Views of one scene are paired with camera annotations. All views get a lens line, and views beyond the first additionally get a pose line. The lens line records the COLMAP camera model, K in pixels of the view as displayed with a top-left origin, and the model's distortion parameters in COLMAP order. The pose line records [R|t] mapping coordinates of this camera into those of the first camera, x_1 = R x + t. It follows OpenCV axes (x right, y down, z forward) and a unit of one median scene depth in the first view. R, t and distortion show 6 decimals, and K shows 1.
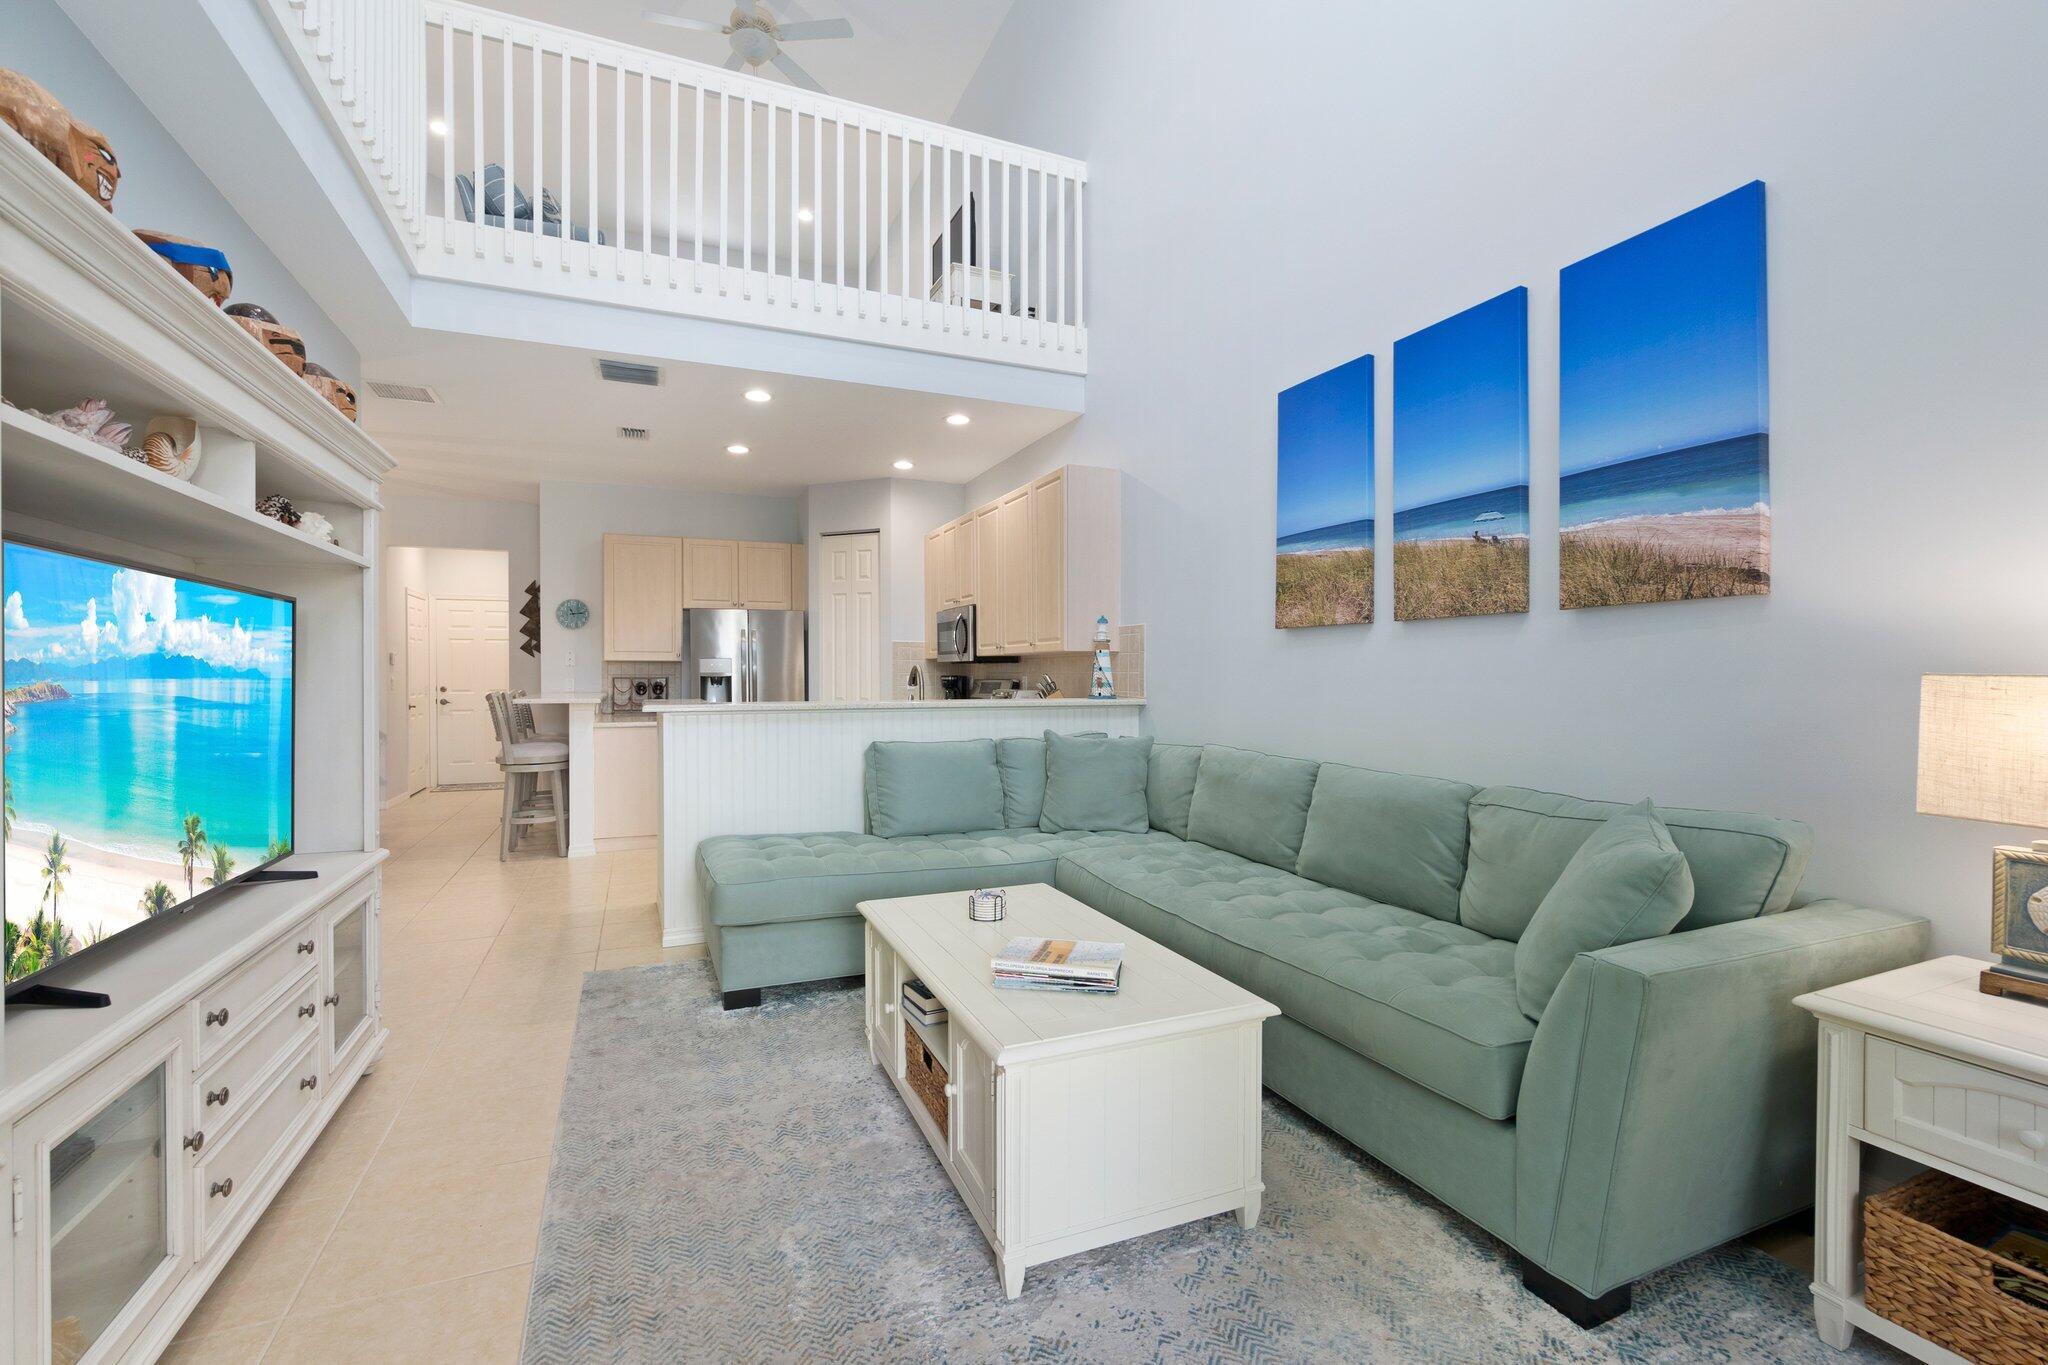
lens RADIAL K [[881.2, 0, 1023.3], [0, 881.2, 686.5], [0, 0, 1]] dist [-0.005073, 0.001911]
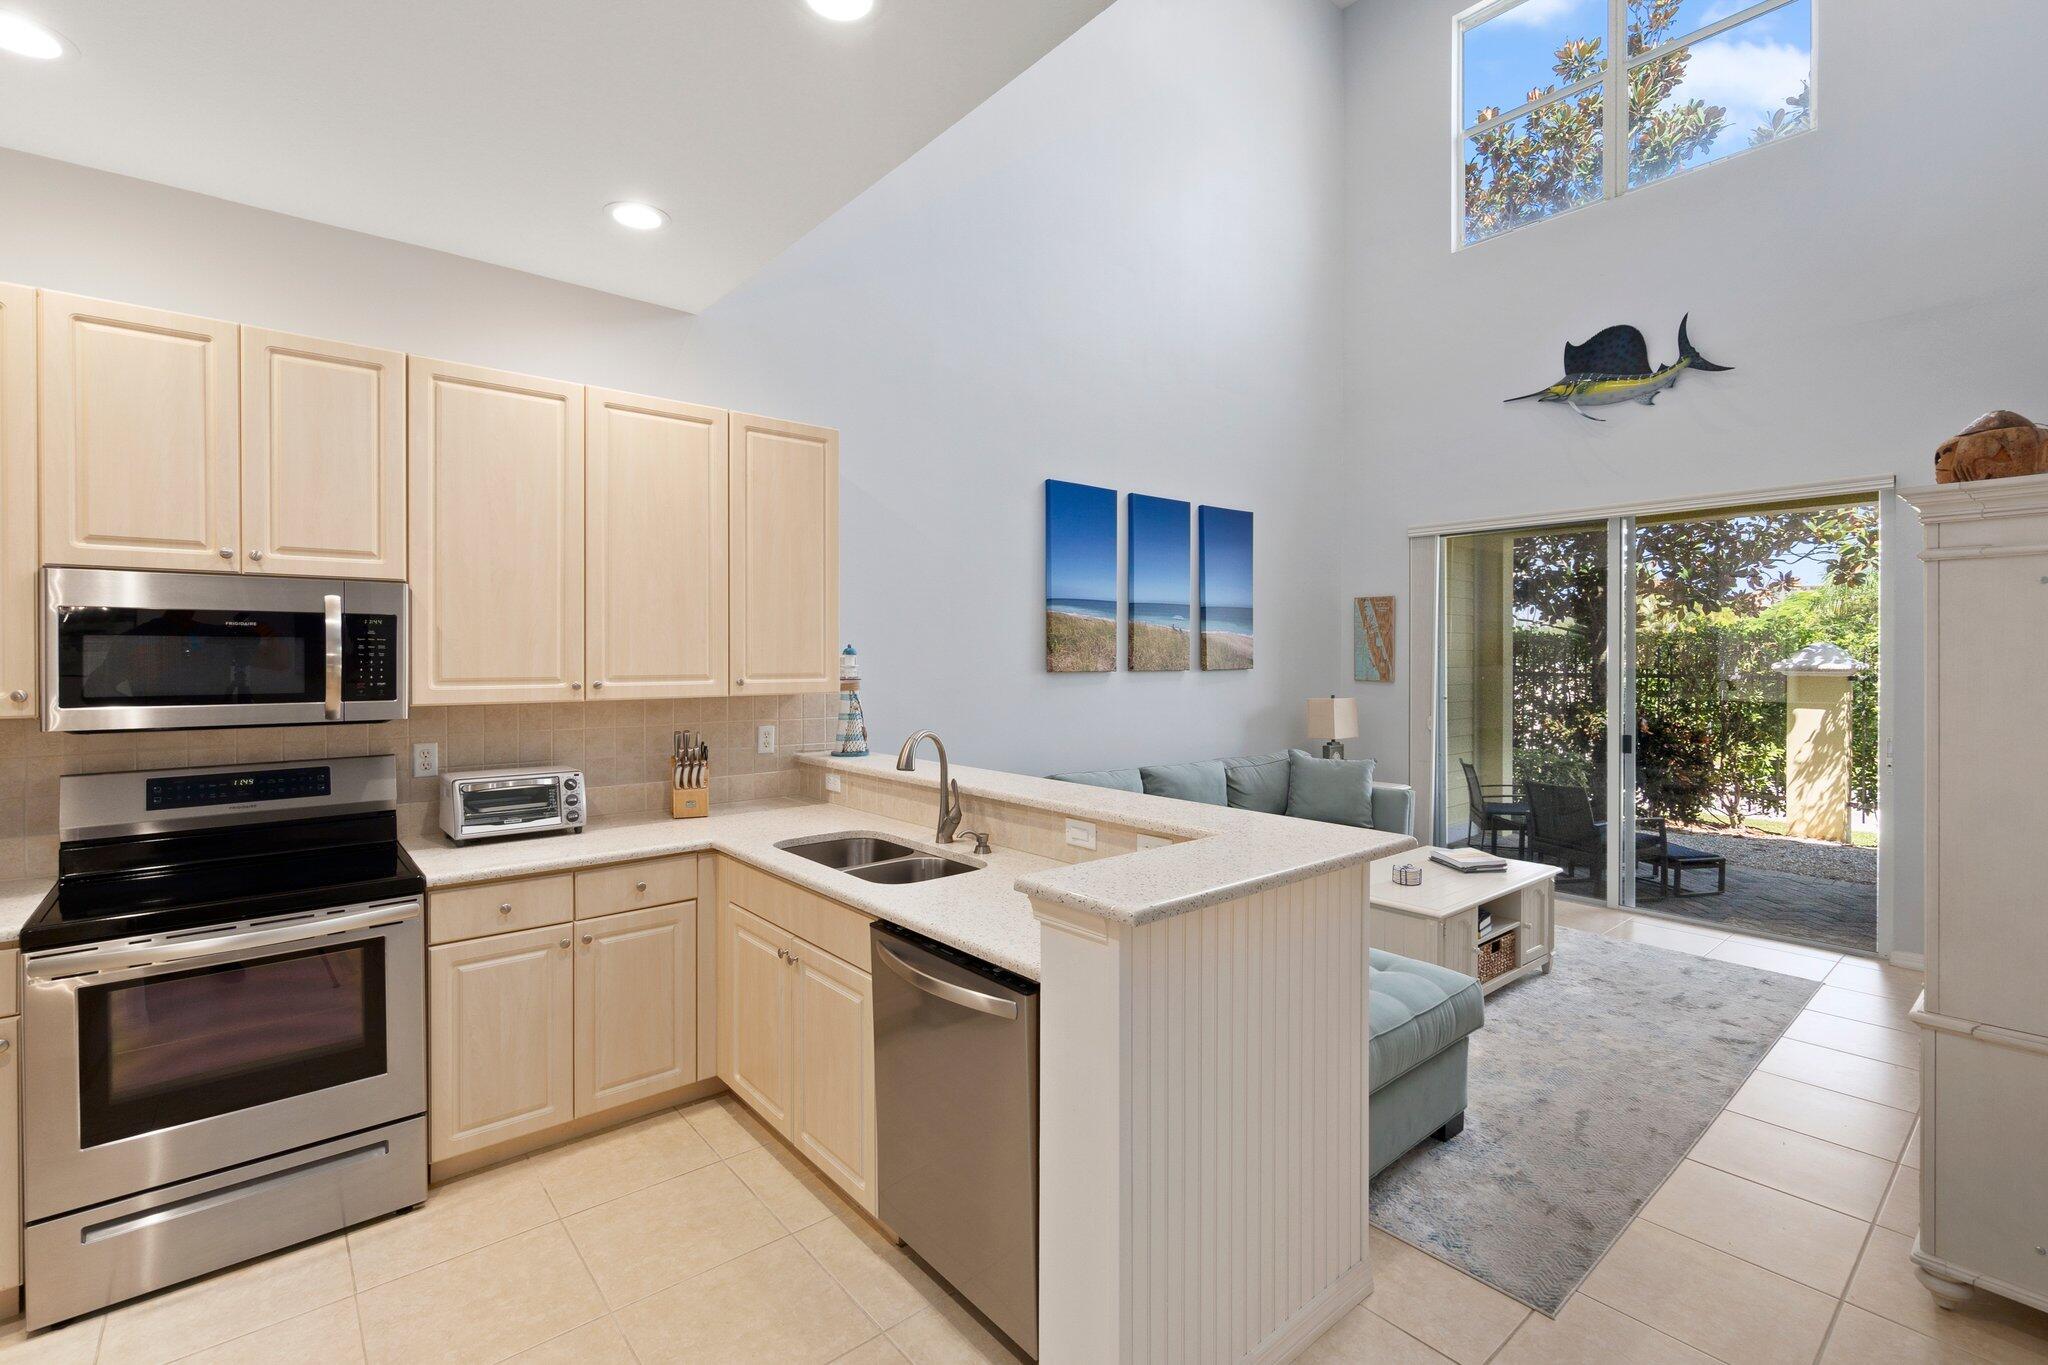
lens RADIAL K [[881.2, 0, 1015.0], [0, 881.2, 661.2], [0, 0, 1]] dist [-0.005073, 0.001911]
pose [[-0.259798, -0.007320, 0.965635, -1.131224], [0.012249, 0.999866, 0.010875, -0.120834], [-0.965585, 0.014654, -0.259673, 1.742768]]
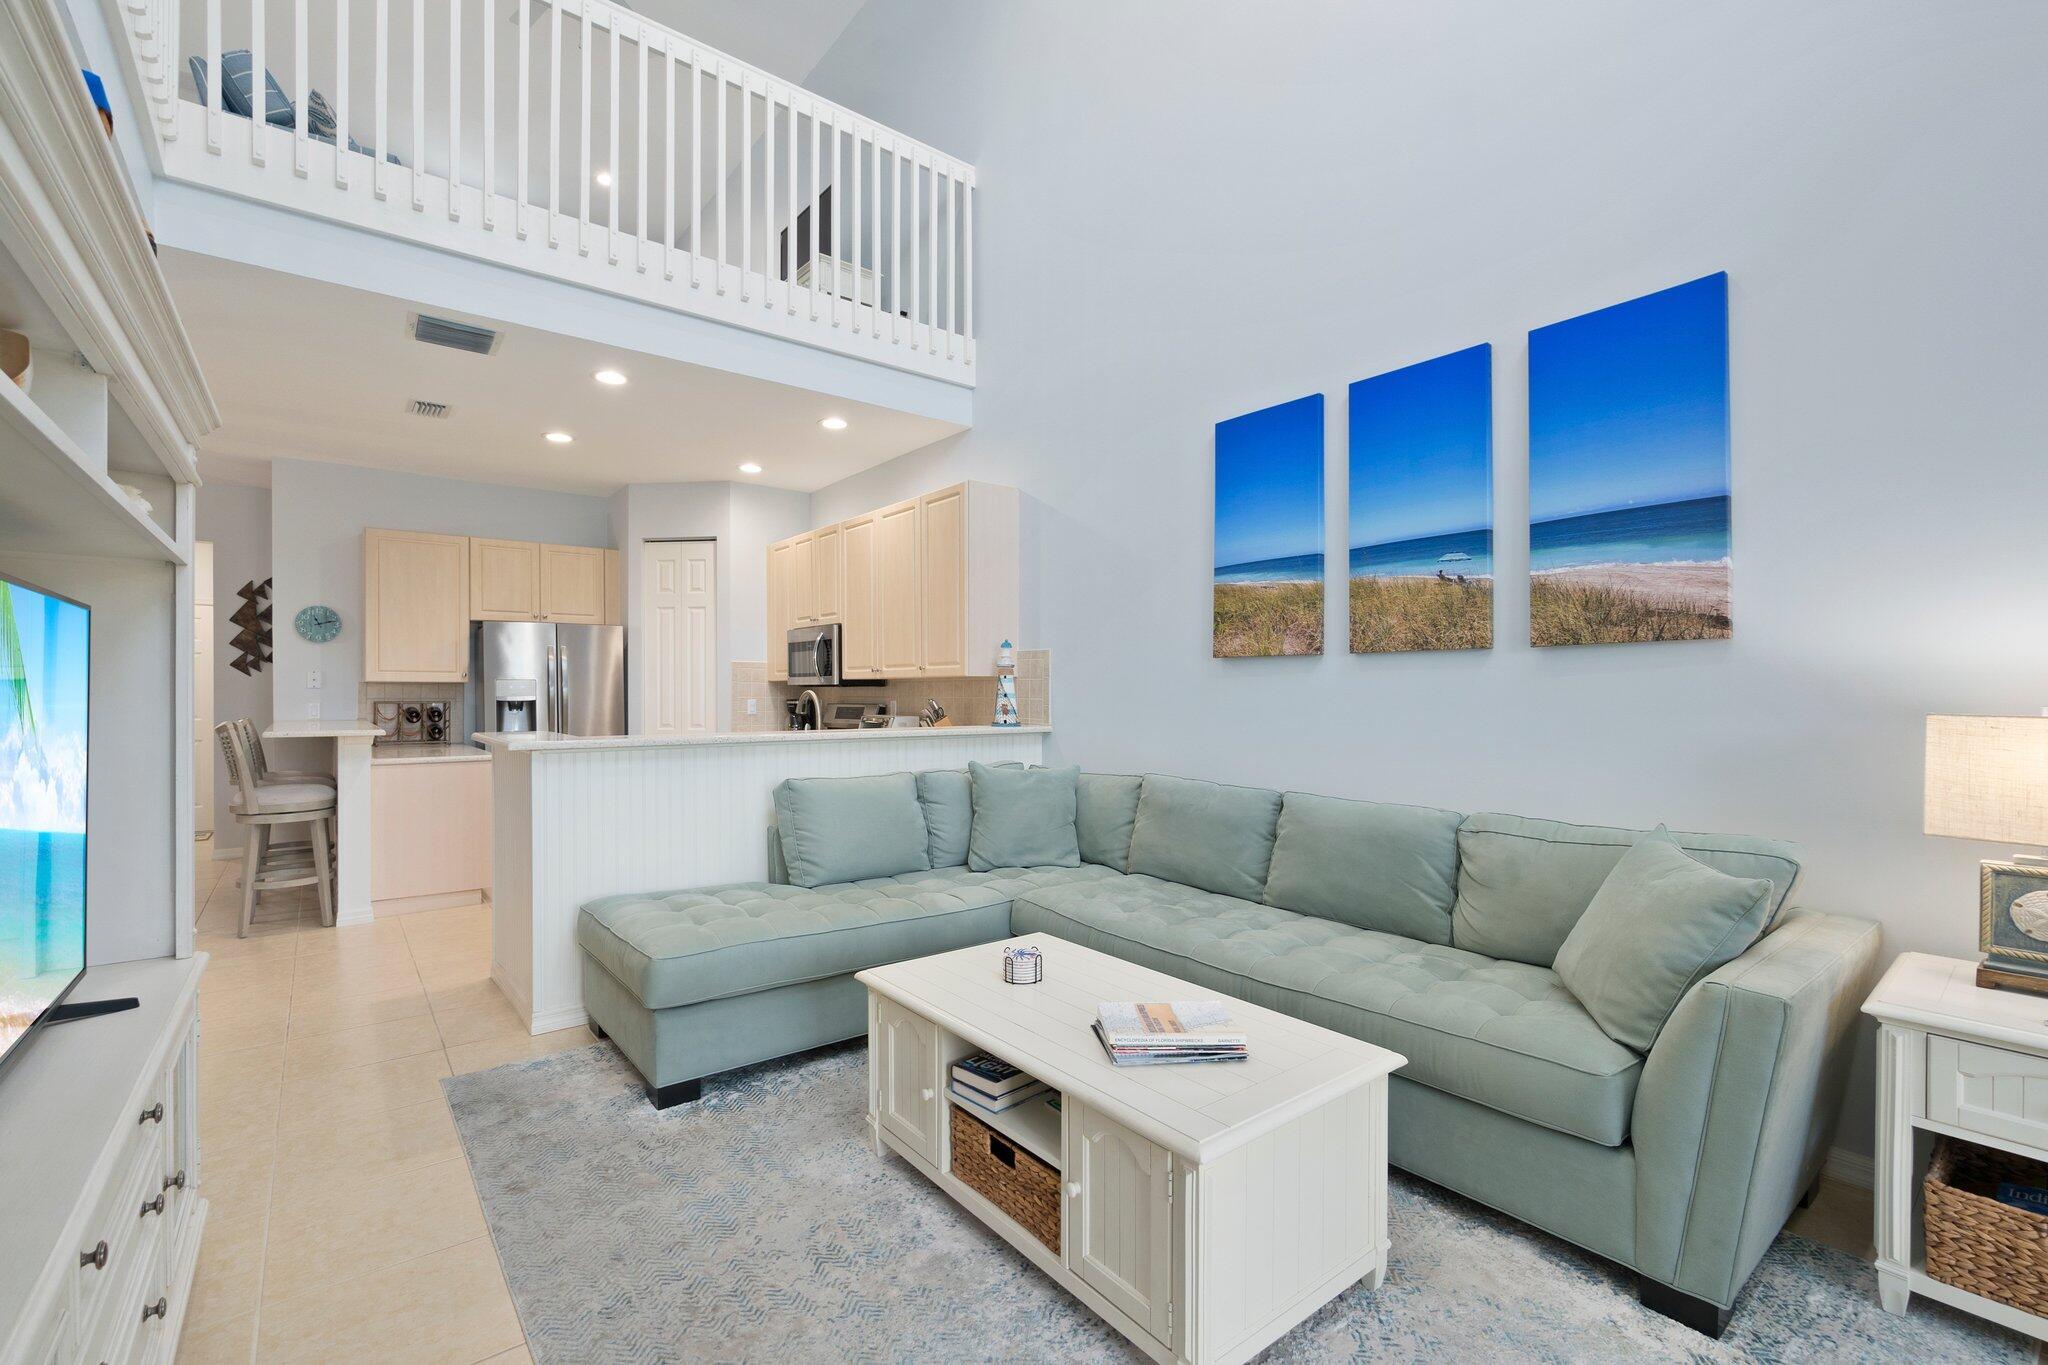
lens RADIAL K [[881.2, 0, 1020.1], [0, 881.2, 700.8], [0, 0, 1]] dist [-0.005073, 0.001911]
pose [[0.964902, -0.001401, 0.262608, -0.242757], [0.002347, 0.999992, -0.003285, -0.017253], [-0.262602, 0.003786, 0.964897, 0.111166]]
